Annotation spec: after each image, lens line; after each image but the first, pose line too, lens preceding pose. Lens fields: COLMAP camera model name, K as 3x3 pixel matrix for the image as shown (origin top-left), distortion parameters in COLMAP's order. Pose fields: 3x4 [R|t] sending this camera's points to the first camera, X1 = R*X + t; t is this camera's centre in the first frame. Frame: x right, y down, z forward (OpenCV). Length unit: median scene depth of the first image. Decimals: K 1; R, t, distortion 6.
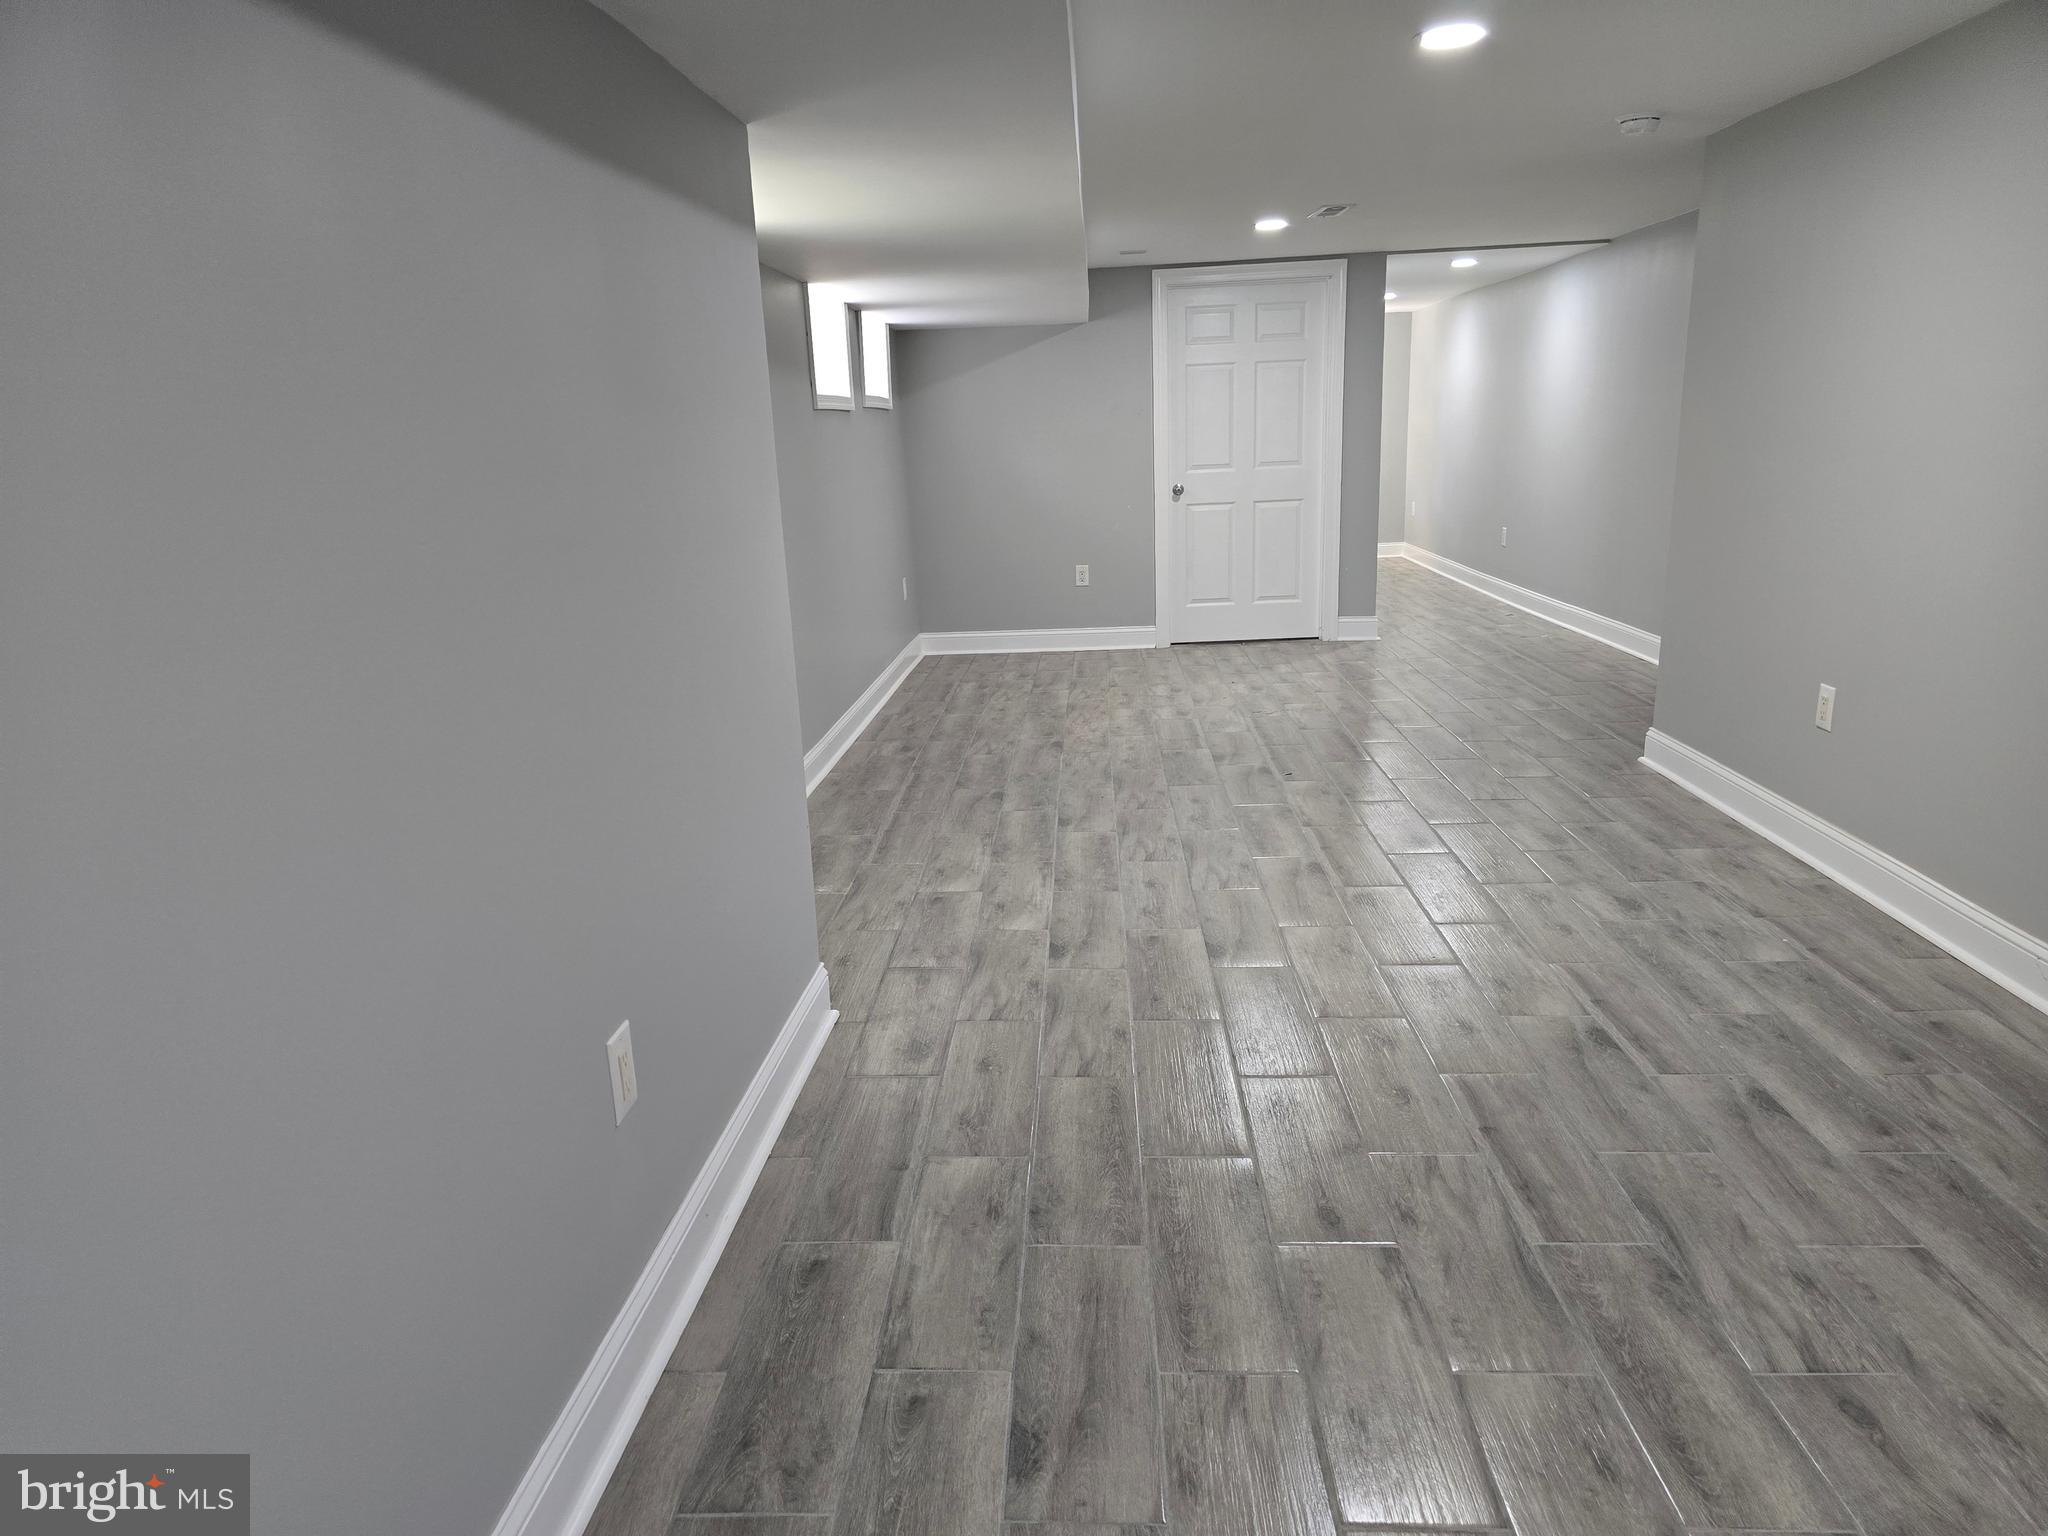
lens RADIAL K [[1372.0, 0, 1018.9], [0, 1372.0, 763.1], [0, 0, 1]] dist [0.053739, -0.049898]
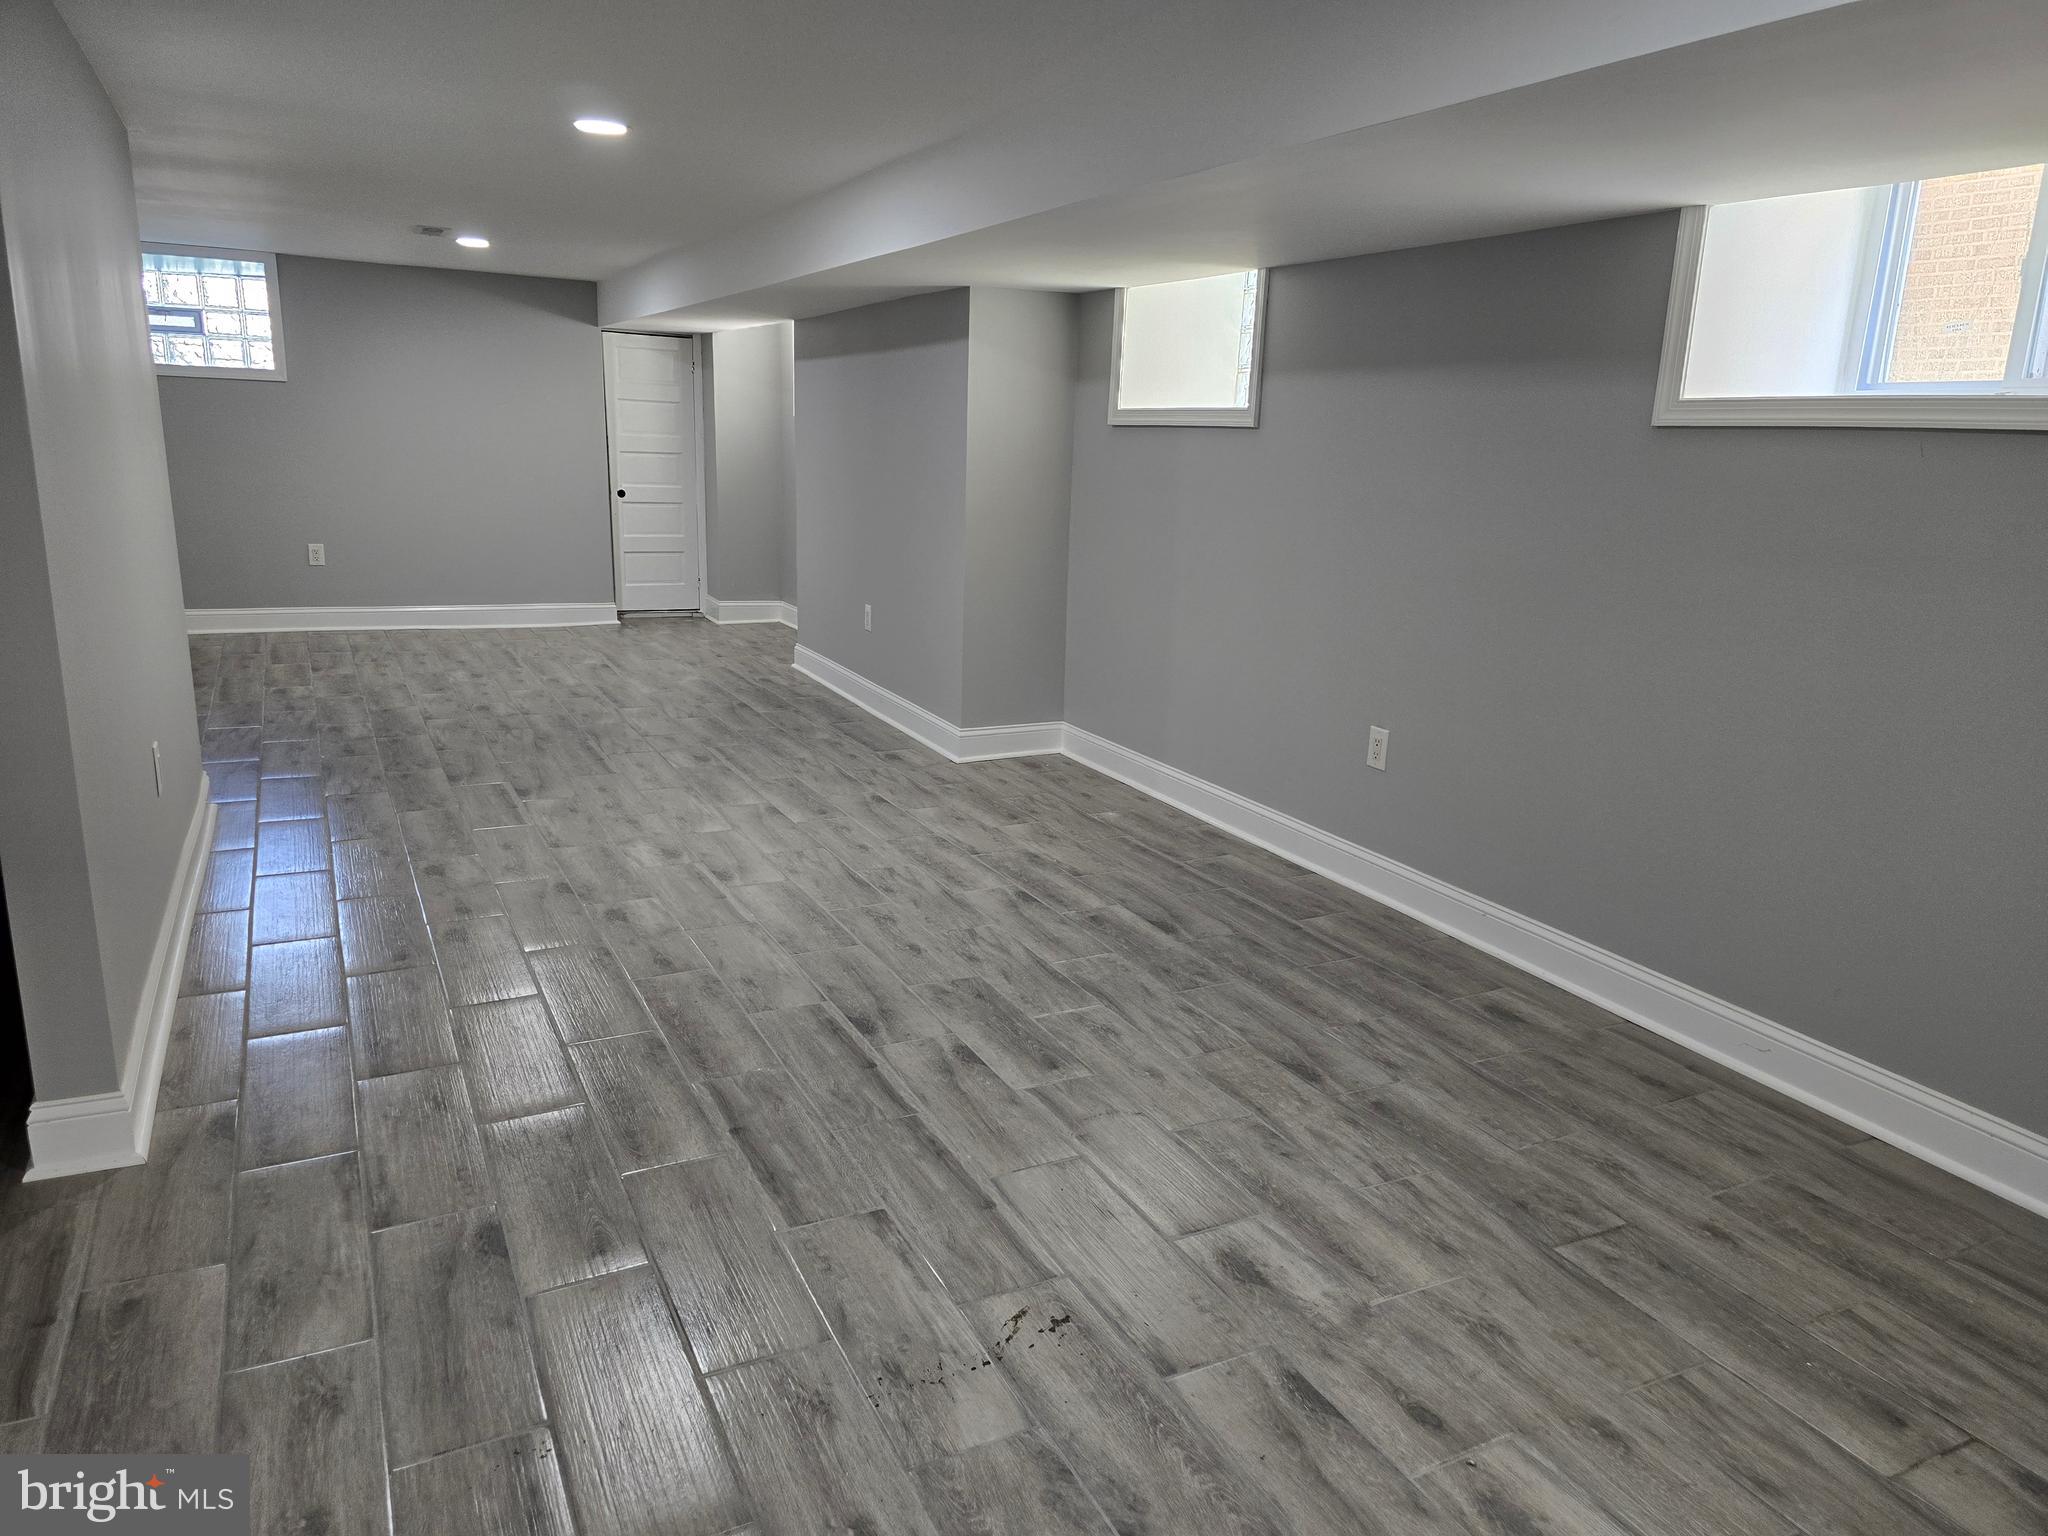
lens RADIAL K [[1372.0, 0, 1023.1], [0, 1372.0, 765.8], [0, 0, 1]] dist [0.053739, -0.049898]
pose [[-0.864971, 0.127082, -0.485463, 0.472024], [-0.120338, 0.886648, 0.446513, -0.443018], [0.487179, 0.444640, -0.751633, 1.707112]]
